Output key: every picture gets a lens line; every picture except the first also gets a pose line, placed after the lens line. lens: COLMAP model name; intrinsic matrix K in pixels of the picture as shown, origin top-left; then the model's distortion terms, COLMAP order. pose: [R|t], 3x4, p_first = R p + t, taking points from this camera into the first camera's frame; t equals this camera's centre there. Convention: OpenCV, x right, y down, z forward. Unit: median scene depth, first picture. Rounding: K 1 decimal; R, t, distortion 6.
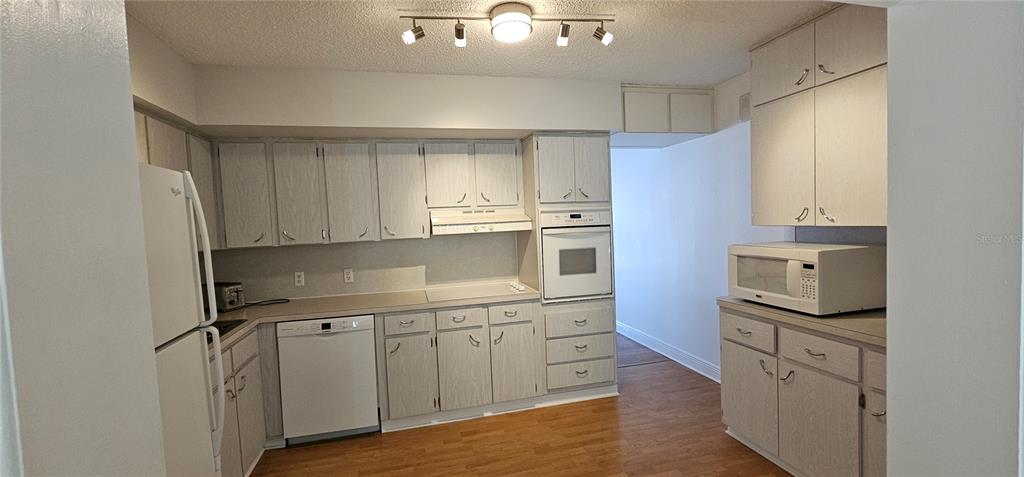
lens RADIAL K [[415.7, 0, 513.7], [0, 415.7, 241.9], [0, 0, 1]] dist [-0.000813, -0.000104]
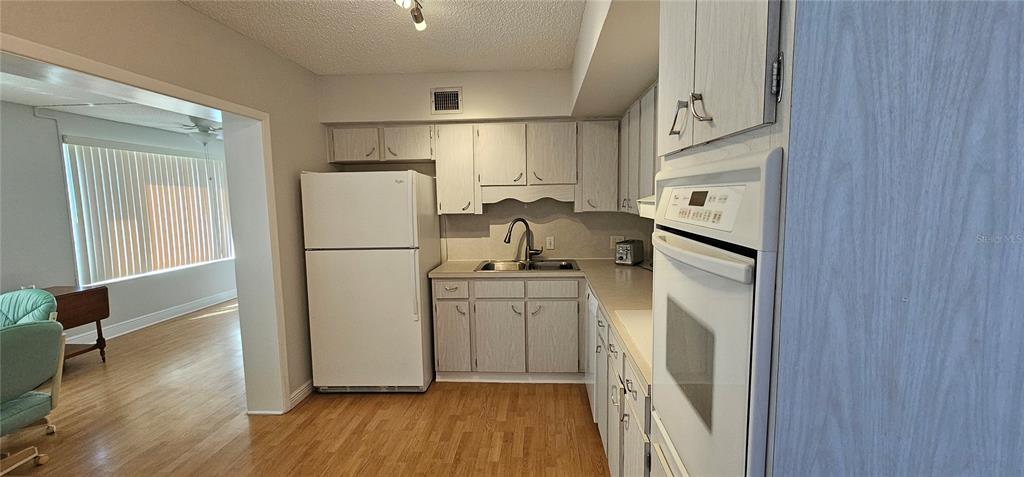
lens RADIAL K [[415.7, 0, 513.7], [0, 415.7, 241.9], [0, 0, 1]] dist [-0.000813, -0.000104]
pose [[-0.315665, 0.149490, -0.937021, 0.476904], [-0.017790, 0.986406, 0.163362, -0.080100], [0.948704, 0.068238, -0.308715, 1.023446]]
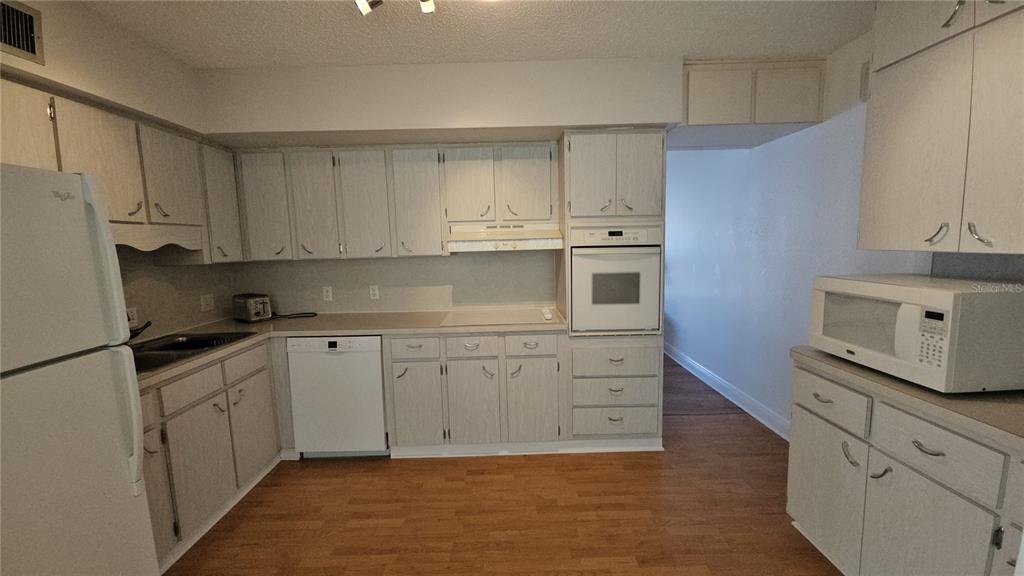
lens RADIAL K [[415.8, 0, 512.8], [0, 415.8, 290.5], [0, 0, 1]] dist [0.000398, -0.000229]
pose [[0.971169, 0.045856, -0.233940, 0.157205], [-0.028785, 0.996702, 0.075872, -0.006525], [0.236648, -0.066950, 0.969286, 0.158399]]
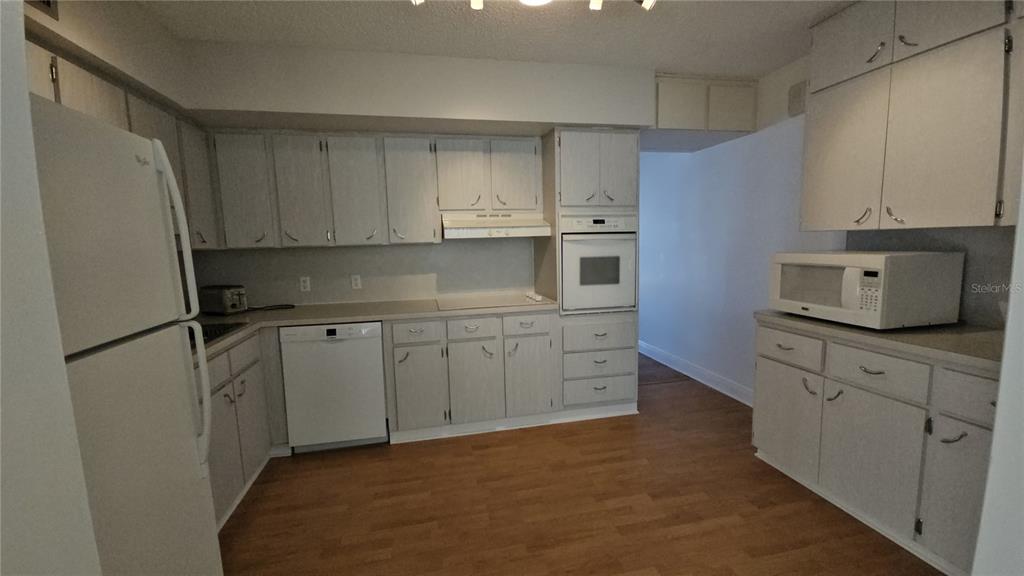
lens RADIAL K [[415.8, 0, 513.7], [0, 415.8, 290.0], [0, 0, 1]] dist [0.000297, -0.000021]
pose [[0.999333, 0.019985, -0.030548, -0.009113], [-0.017892, 0.997571, 0.067316, 0.032424], [0.031819, -0.066725, 0.997264, 0.070346]]
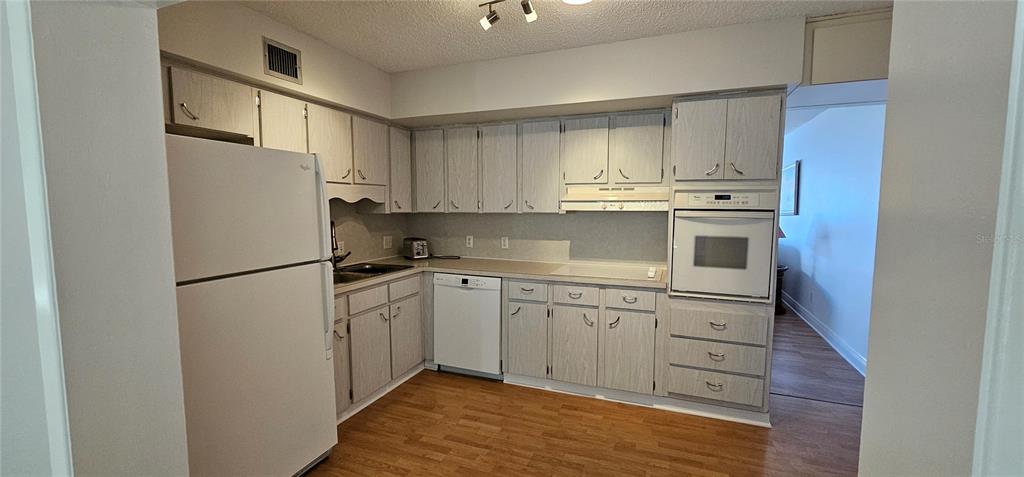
lens RADIAL K [[415.7, 0, 513.7], [0, 415.7, 241.9], [0, 0, 1]] dist [-0.000813, -0.000104]
pose [[0.812194, 0.096270, -0.575390, 0.310562], [-0.066639, 0.995144, 0.072436, -0.006304], [0.579569, -0.020488, 0.814665, 0.096452]]
